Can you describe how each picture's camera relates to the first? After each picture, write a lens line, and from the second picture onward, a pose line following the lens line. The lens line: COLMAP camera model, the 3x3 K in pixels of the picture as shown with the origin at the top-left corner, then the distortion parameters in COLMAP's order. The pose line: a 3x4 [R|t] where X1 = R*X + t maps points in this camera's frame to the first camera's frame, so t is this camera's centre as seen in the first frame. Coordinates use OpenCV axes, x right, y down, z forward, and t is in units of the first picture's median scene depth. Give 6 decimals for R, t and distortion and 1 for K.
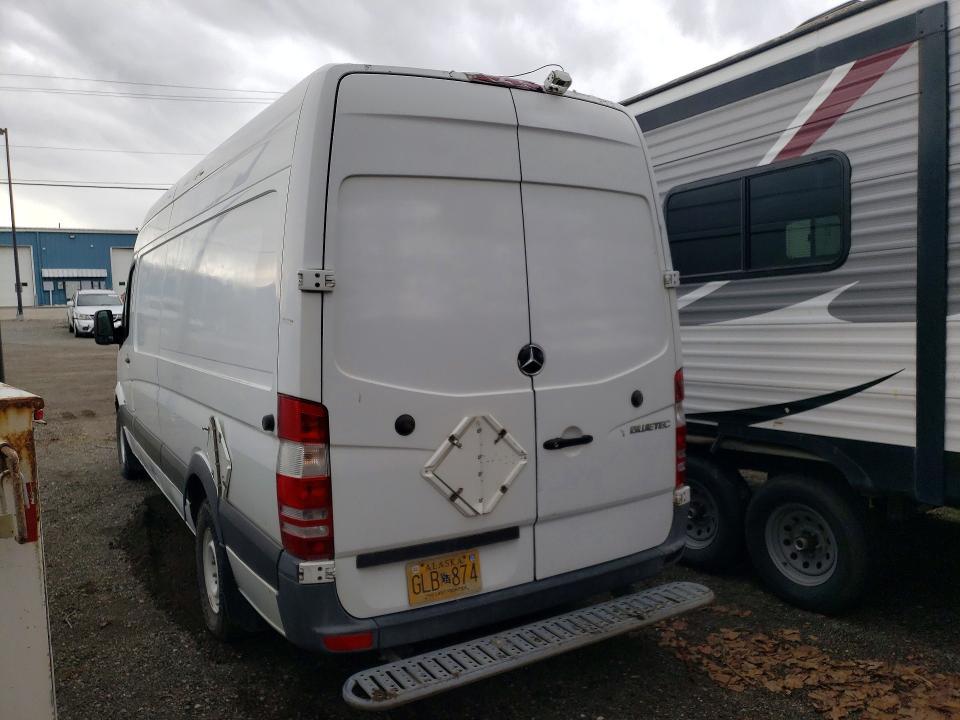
lens RADIAL K [[733.7, 0, 478.5], [0, 733.7, 339.3], [0, 0, 1]] dist [0.189726, -0.277708]
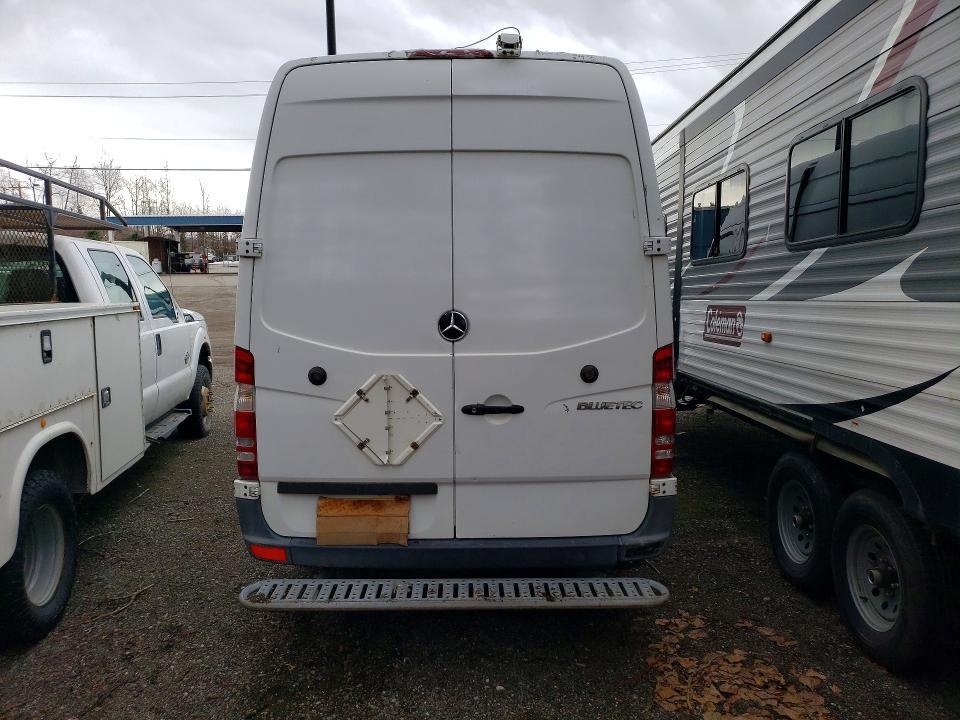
lens RADIAL K [[727.2, 0, 479.8], [0, 727.2, 326.6], [0, 0, 1]] dist [0.153736, -0.169518]
pose [[0.860136, 0.051615, -0.507446, 0.616294], [-0.038531, 0.998599, 0.036262, -0.008829], [0.508607, -0.011638, 0.860920, 0.144538]]
